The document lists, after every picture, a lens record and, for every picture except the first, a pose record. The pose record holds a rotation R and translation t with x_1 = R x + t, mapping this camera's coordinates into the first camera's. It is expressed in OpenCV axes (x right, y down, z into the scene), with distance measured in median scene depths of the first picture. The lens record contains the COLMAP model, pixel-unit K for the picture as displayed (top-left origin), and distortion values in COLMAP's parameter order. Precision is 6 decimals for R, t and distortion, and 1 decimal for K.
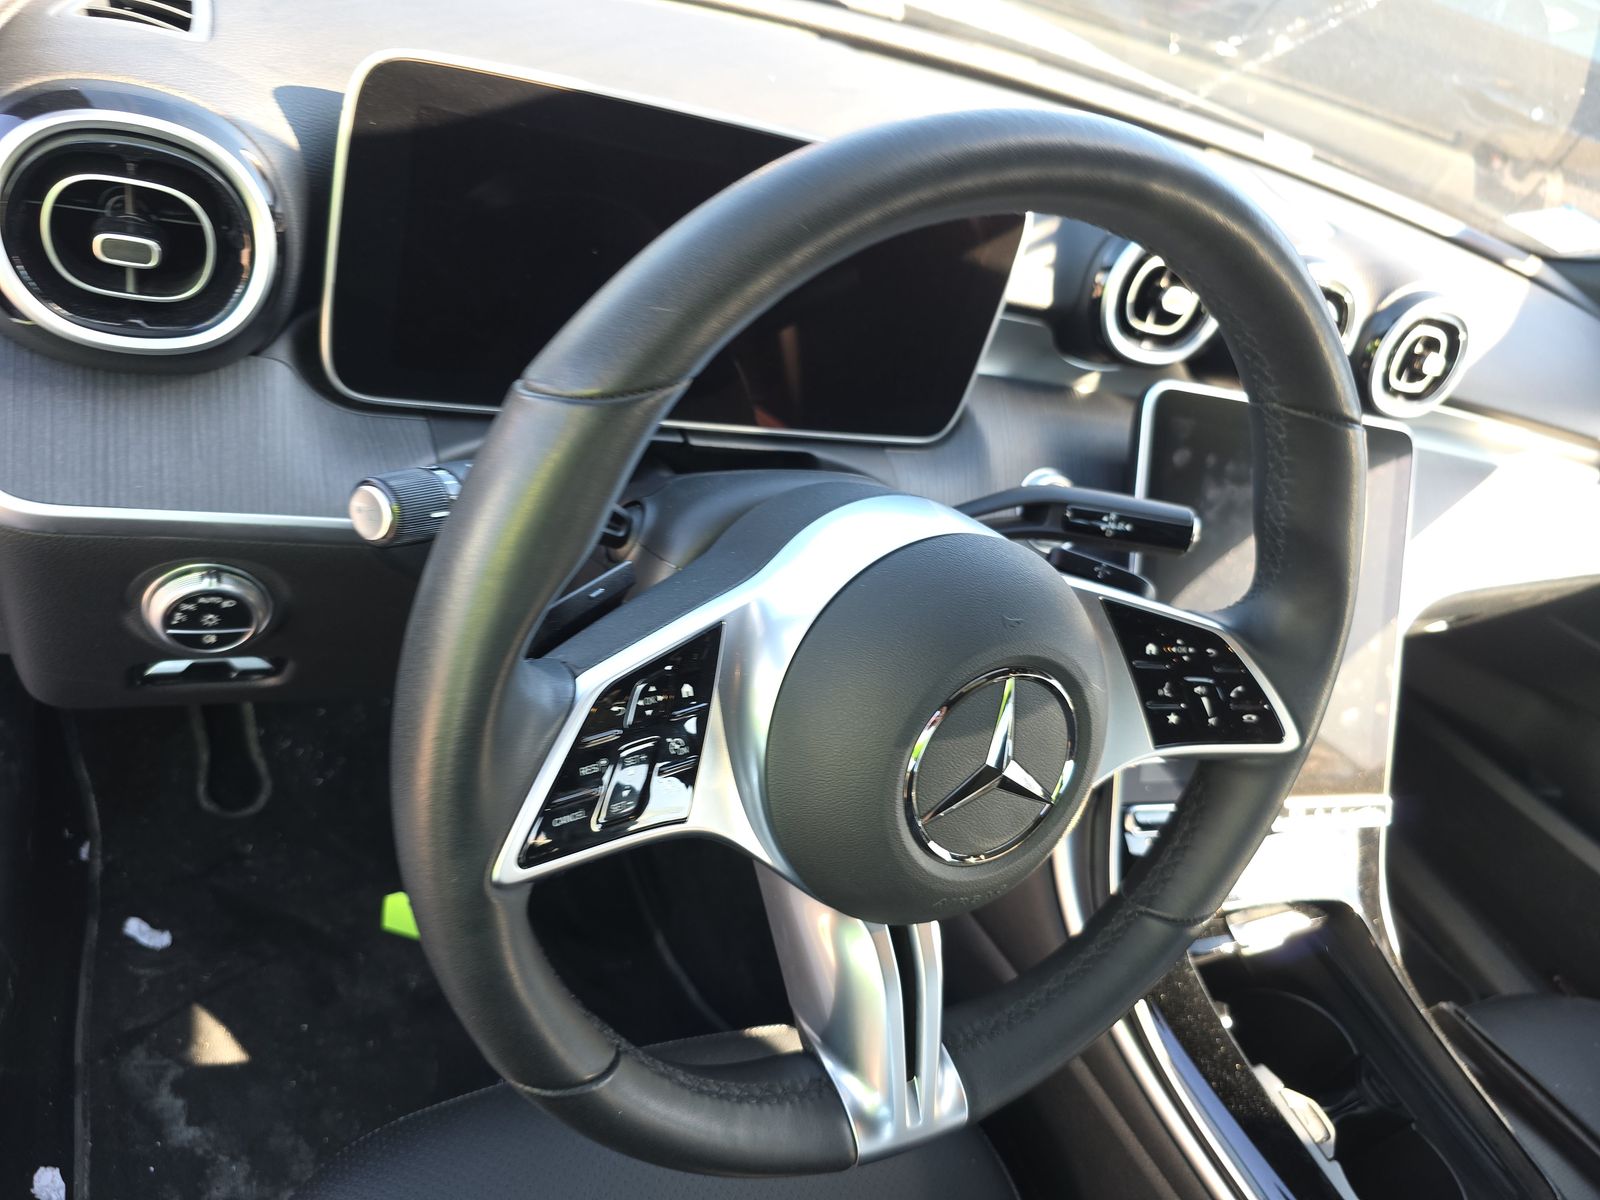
lens RADIAL K [[1074.8, 0, 800.0], [0, 1074.8, 600.0], [0, 0, 1]] dist [0.103717, -0.141646]
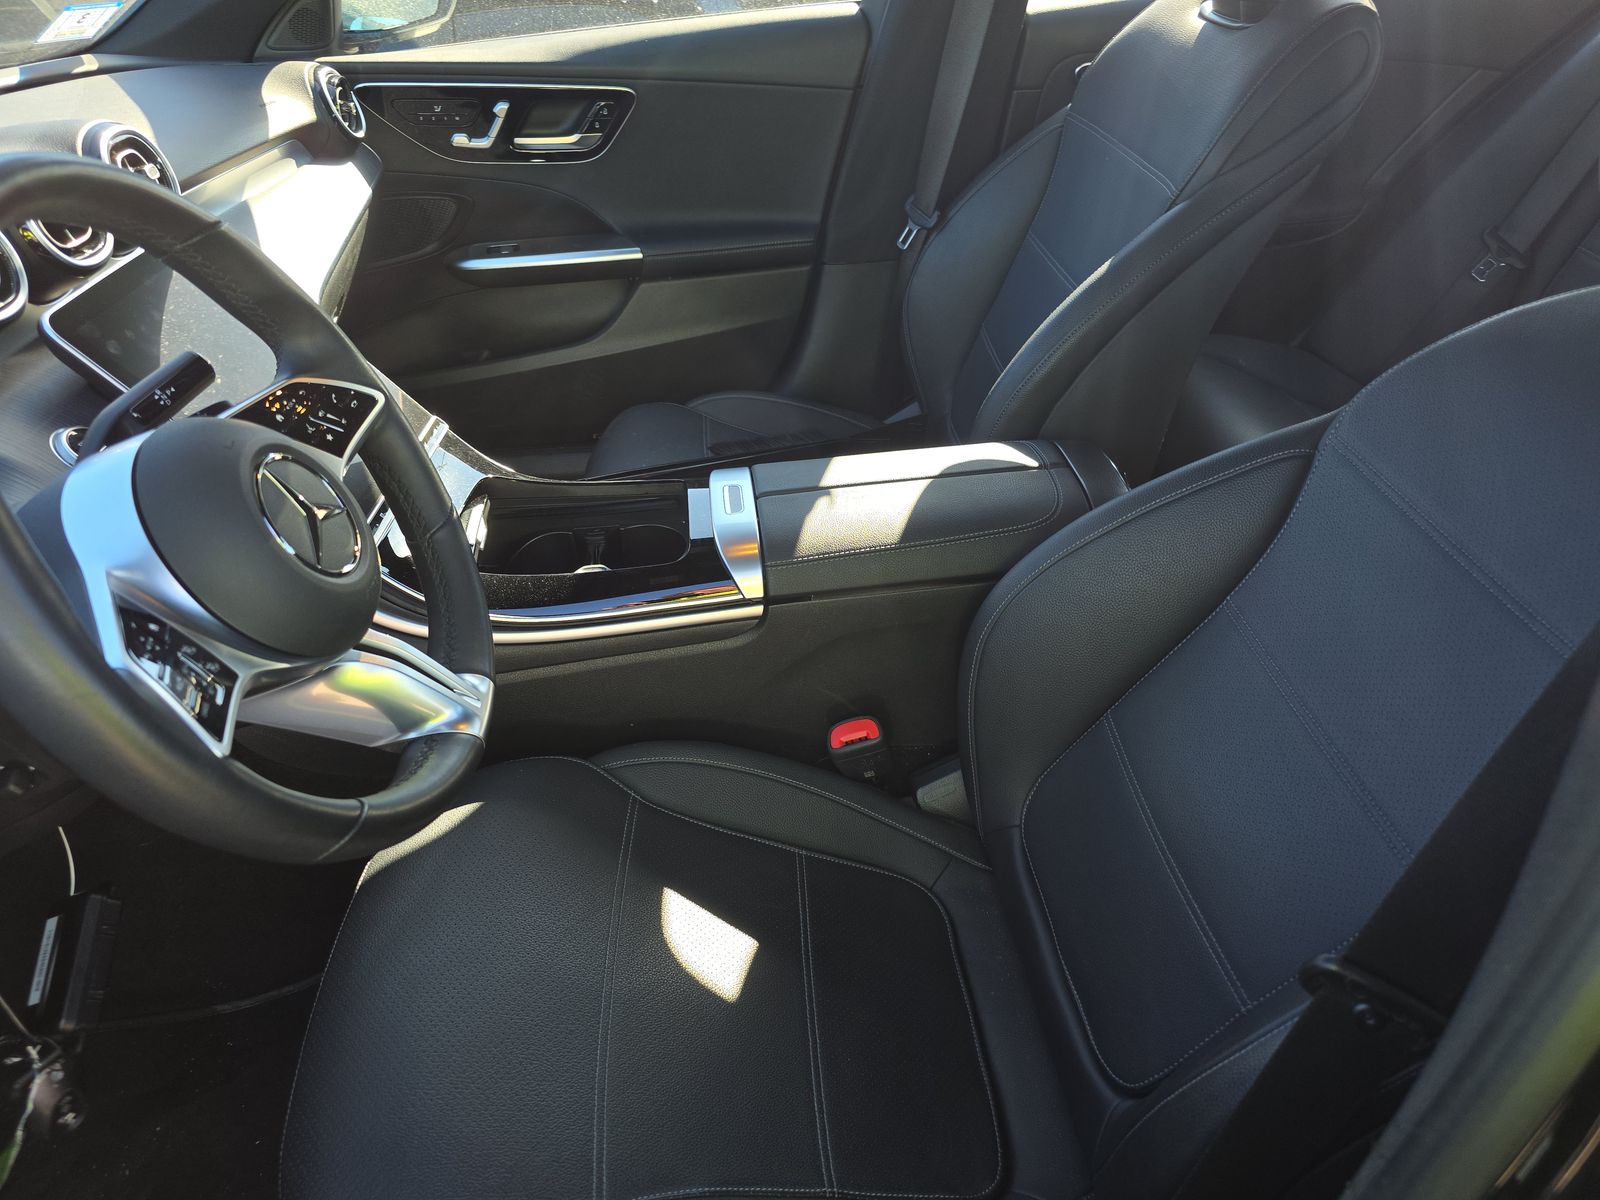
lens RADIAL K [[1074.8, 0, 800.0], [0, 1074.8, 600.0], [0, 0, 1]] dist [0.103717, -0.141646]
pose [[0.292366, -0.799392, 0.524875, -0.378743], [0.694746, 0.554712, 0.457846, -0.005664], [-0.657153, 0.230796, 0.717554, -0.399284]]
